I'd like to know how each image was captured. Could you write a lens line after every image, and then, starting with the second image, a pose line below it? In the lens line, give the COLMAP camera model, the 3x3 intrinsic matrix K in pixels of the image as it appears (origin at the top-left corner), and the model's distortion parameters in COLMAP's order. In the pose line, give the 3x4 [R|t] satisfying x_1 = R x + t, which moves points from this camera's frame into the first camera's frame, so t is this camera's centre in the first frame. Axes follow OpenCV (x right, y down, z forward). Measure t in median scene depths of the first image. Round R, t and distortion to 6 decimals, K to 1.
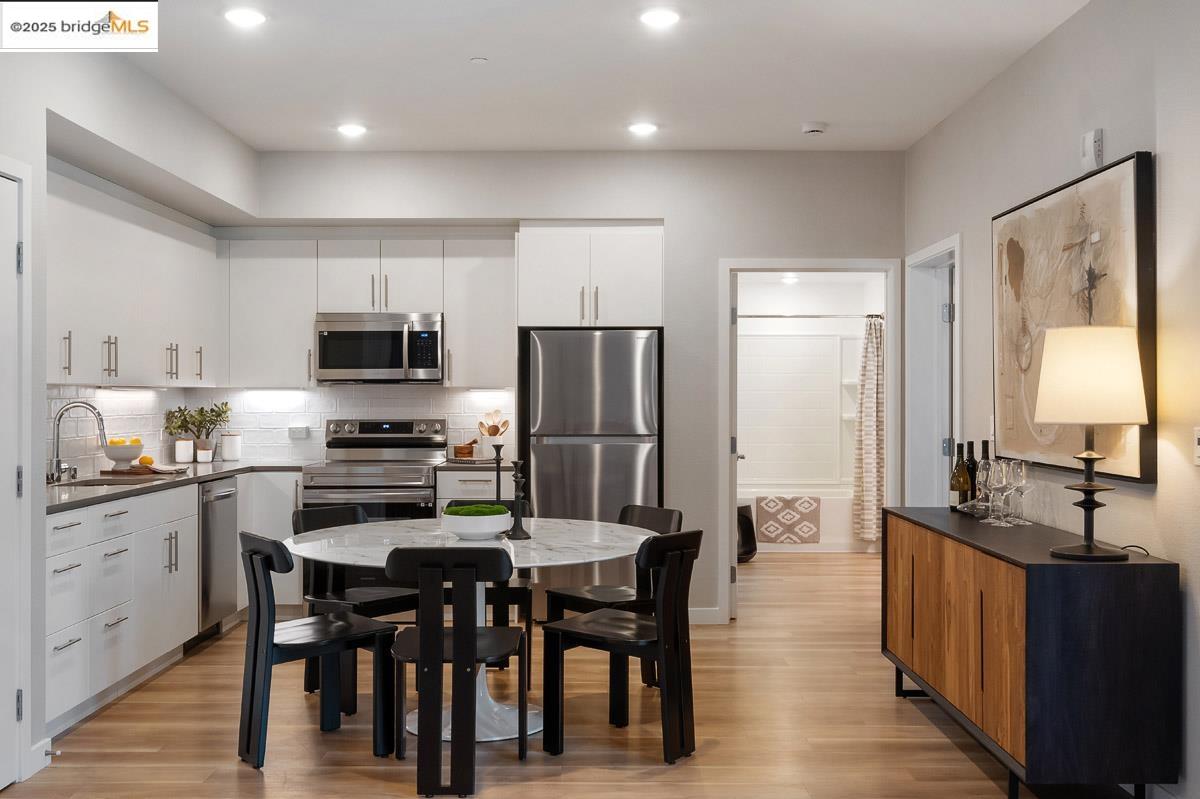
lens RADIAL K [[1201.2, 0, 600.0], [0, 1201.2, 399.5], [0, 0, 1]] dist [0.000336, -0.003205]
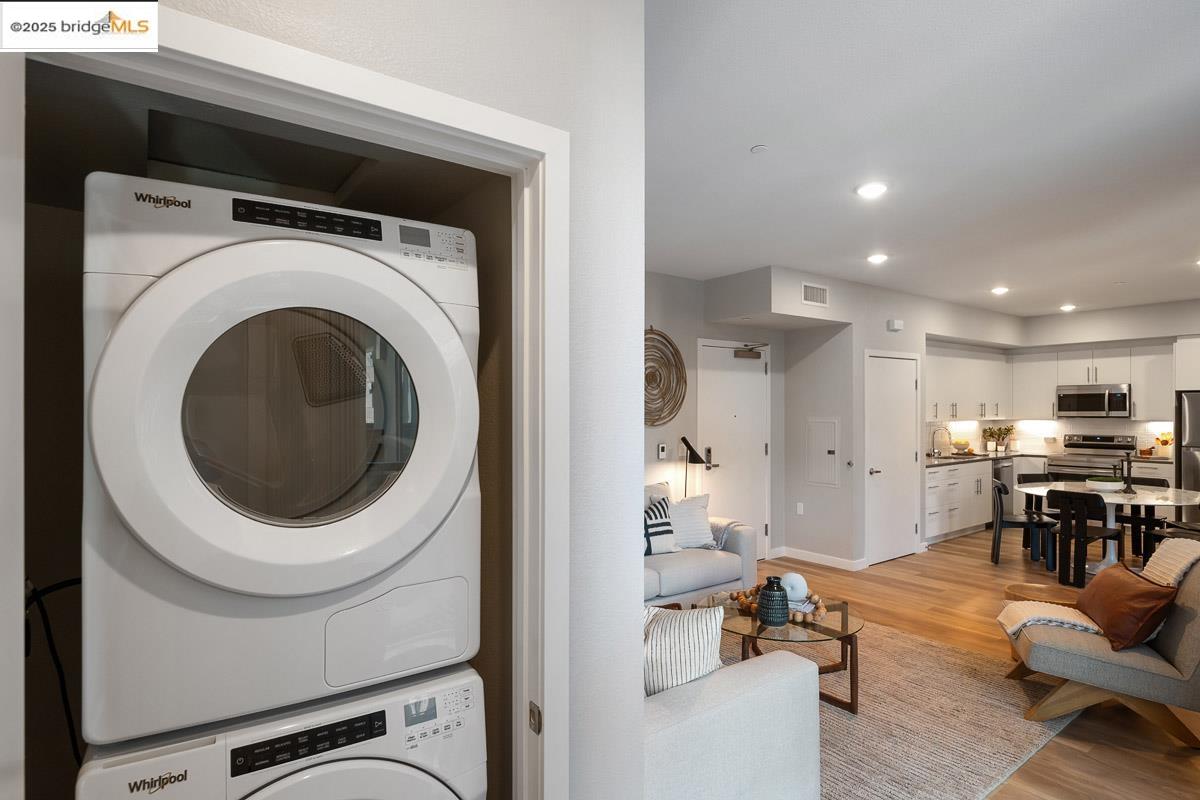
lens RADIAL K [[632.0, 0, 600.9], [0, 632.0, 410.7], [0, 0, 1]] dist [-0.001217, -0.000088]
pose [[0.595517, 0.000268, -0.803343, 0.198711], [0.003290, 0.999991, 0.002773, -0.033274], [0.803336, -0.004295, 0.595510, -0.363227]]
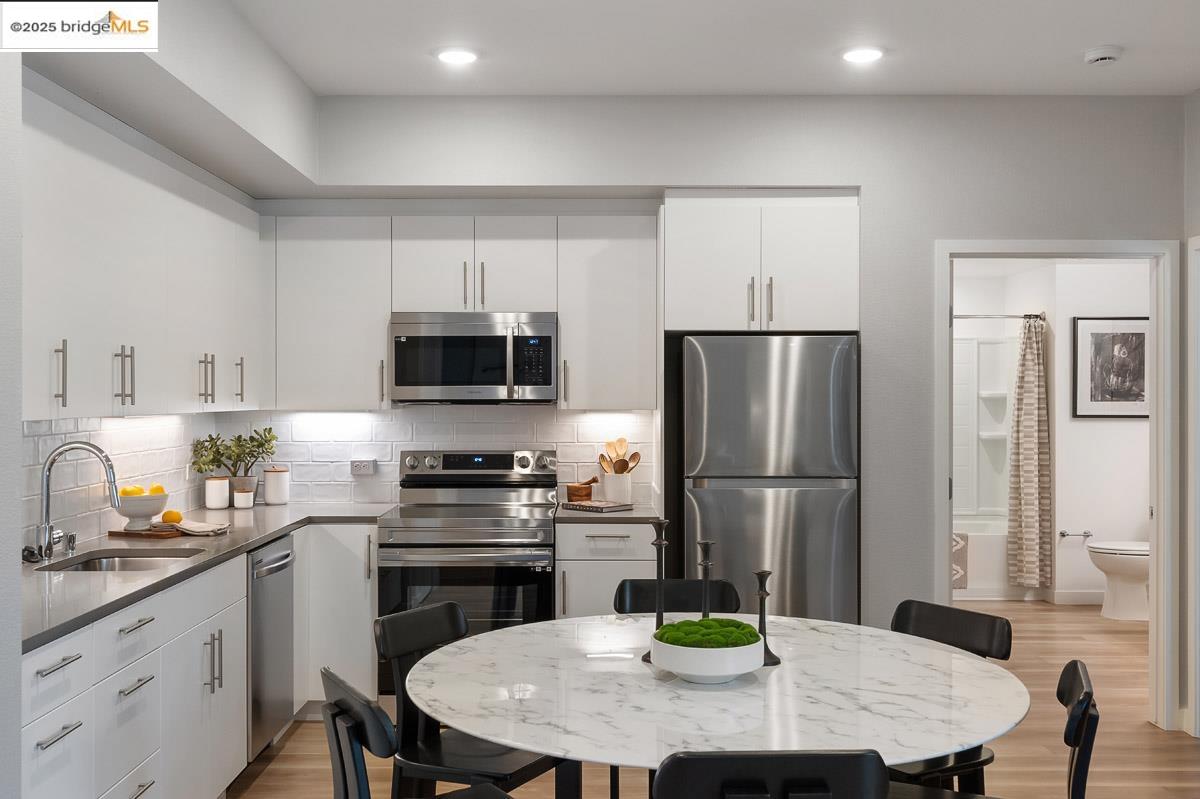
lens RADIAL K [[1177.4, 0, 587.2], [0, 1177.4, 399.1], [0, 0, 1]] dist [-0.002288, 0.010187]
pose [[0.999997, 0.001026, -0.002114, -0.112918], [-0.001023, 0.999998, 0.001557, -0.018776], [0.002116, -0.001555, 0.999997, 0.261192]]
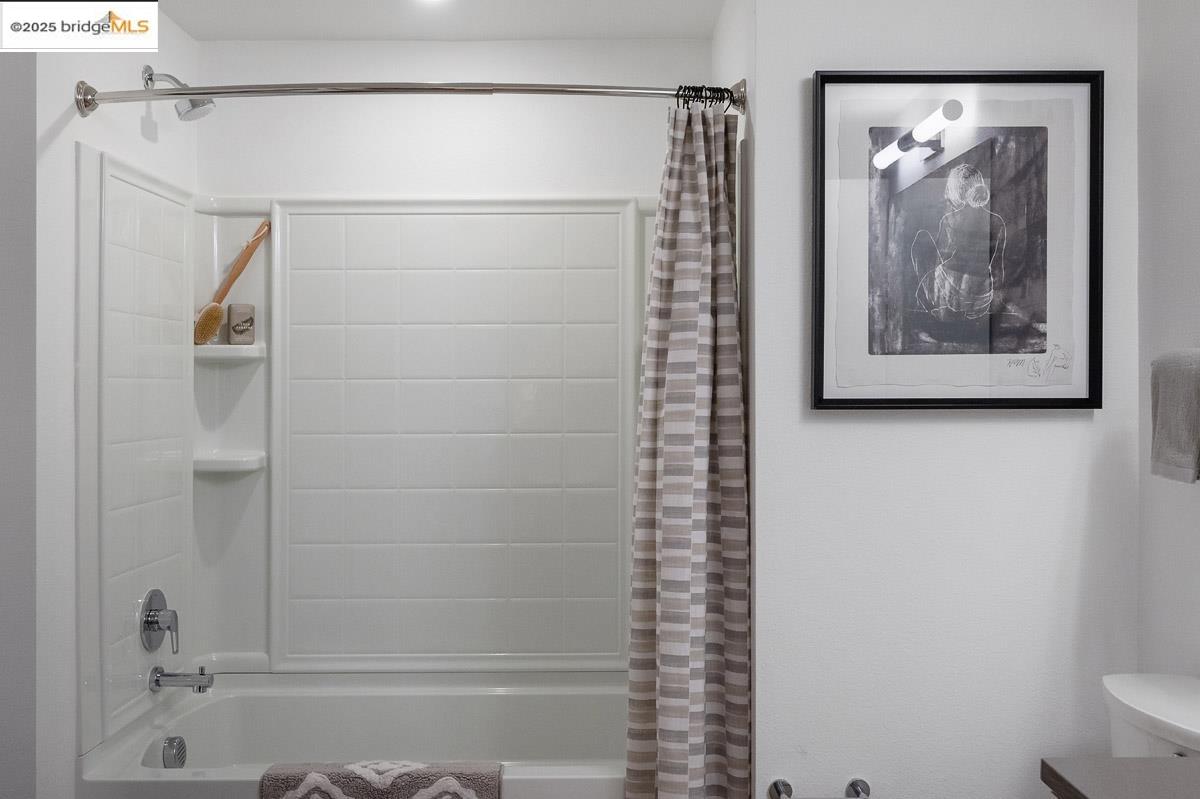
lens RADIAL K [[1193.7, 0, 597.7], [0, 1193.7, 366.8], [0, 0, 1]] dist [0.005684, -0.008333]
pose [[0.999986, -0.005330, 0.000550, 0.291168], [0.005332, 0.999979, -0.003583, -0.011085], [-0.000531, 0.003586, 0.999993, 1.050329]]
